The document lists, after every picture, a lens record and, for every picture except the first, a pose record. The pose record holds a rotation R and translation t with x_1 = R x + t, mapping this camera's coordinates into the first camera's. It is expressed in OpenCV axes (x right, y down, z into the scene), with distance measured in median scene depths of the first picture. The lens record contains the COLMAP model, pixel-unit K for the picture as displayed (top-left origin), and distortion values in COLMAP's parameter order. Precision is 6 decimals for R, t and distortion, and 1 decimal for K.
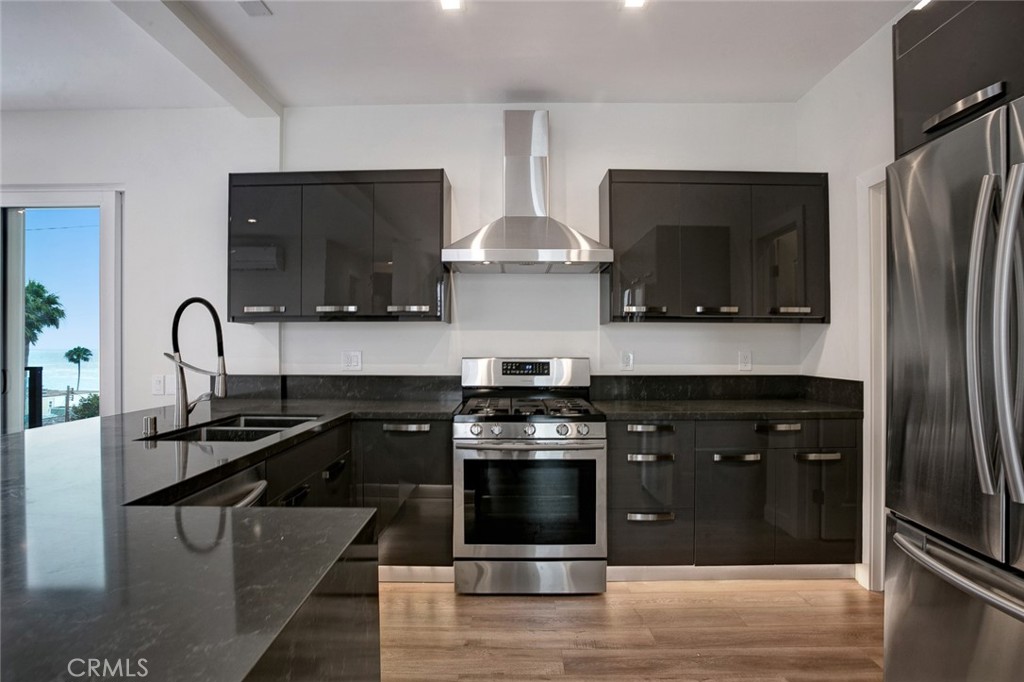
lens RADIAL K [[552.7, 0, 512.0], [0, 552.7, 341.0], [0, 0, 1]] dist [-0.042773, -0.000270]
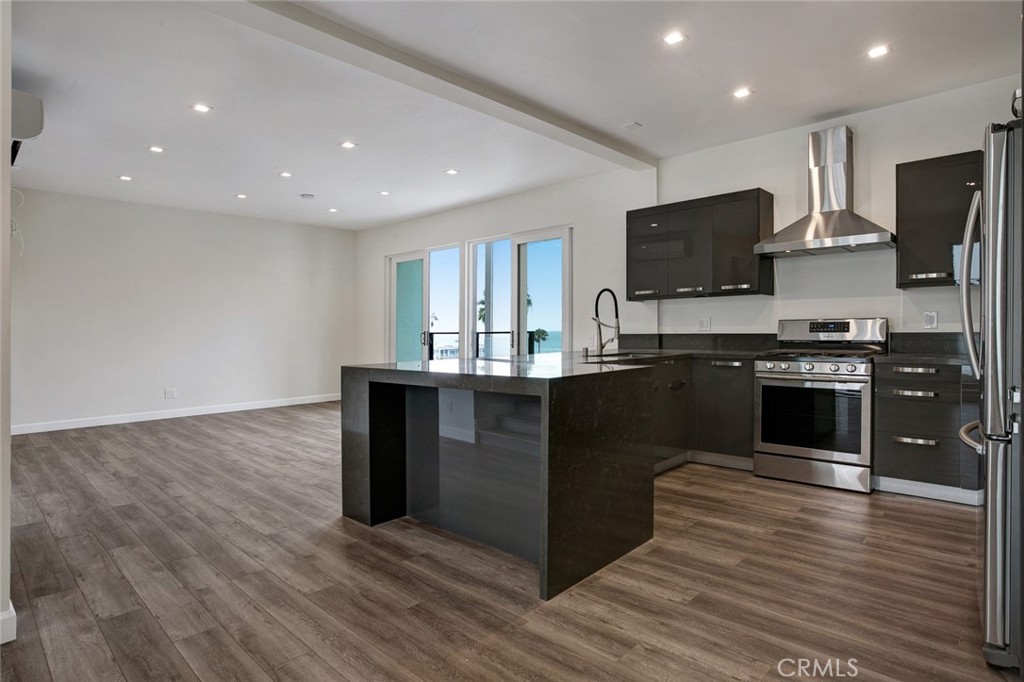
lens RADIAL K [[539.0, 0, 512.0], [0, 539.0, 341.0], [0, 0, 1]] dist [0.016922, -0.000028]
pose [[0.736706, 0.009945, -0.676140, 0.340745], [0.016965, 0.999305, 0.033183, 0.027049], [0.676000, -0.035917, 0.736026, -0.461695]]
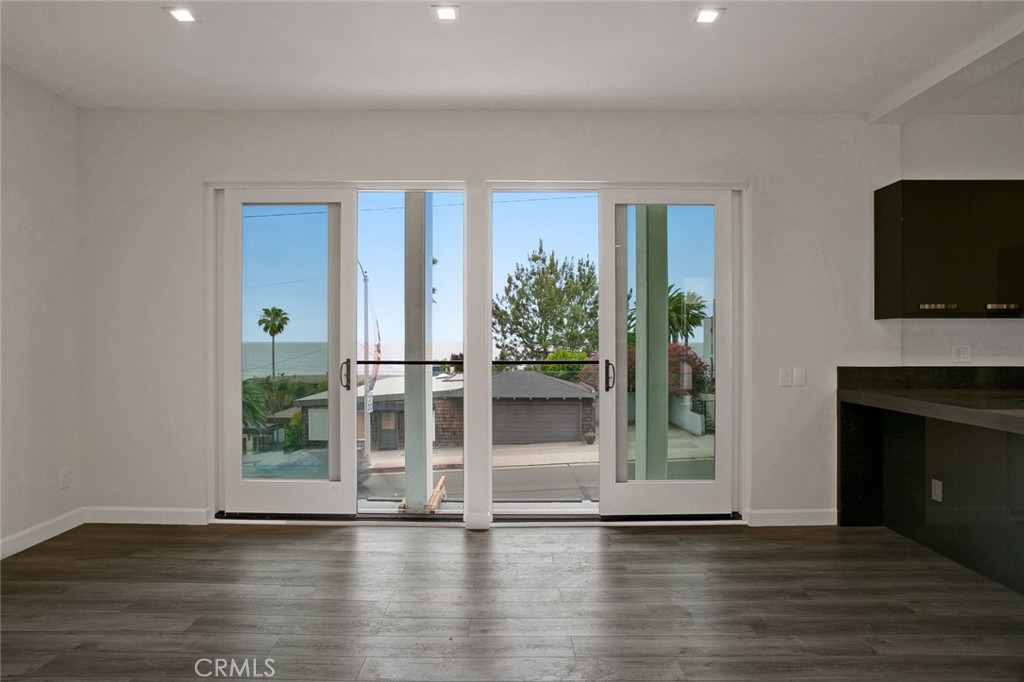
lens RADIAL K [[596.8, 0, 511.1], [0, 596.8, 347.9], [0, 0, 1]] dist [-0.003253, 0.000160]
pose [[0.999750, 0.004715, 0.021848, -1.360427], [-0.004984, 0.999912, 0.012257, 0.013545], [-0.021788, -0.012363, 0.999686, -0.155448]]
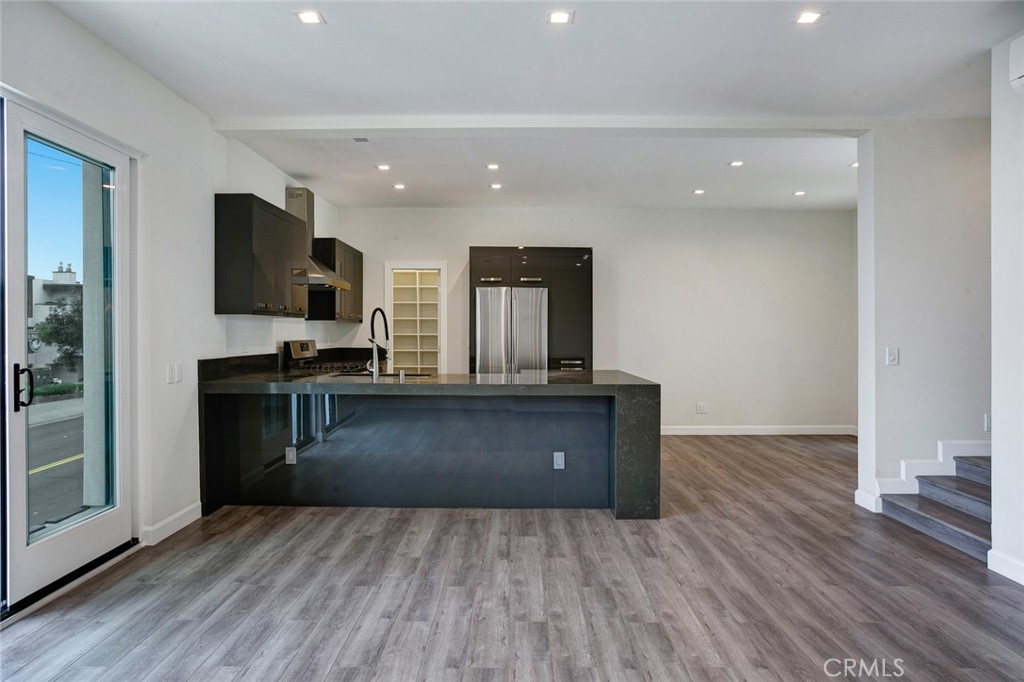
lens RADIAL K [[660.4, 0, 512.0], [0, 660.4, 341.0], [0, 0, 1]] dist [0.000293, 0.000198]
pose [[-0.016762, -0.003486, 0.999853, -2.058313], [-0.006496, 0.999973, 0.003377, 0.014883], [-0.999838, -0.006439, -0.016785, 0.439106]]
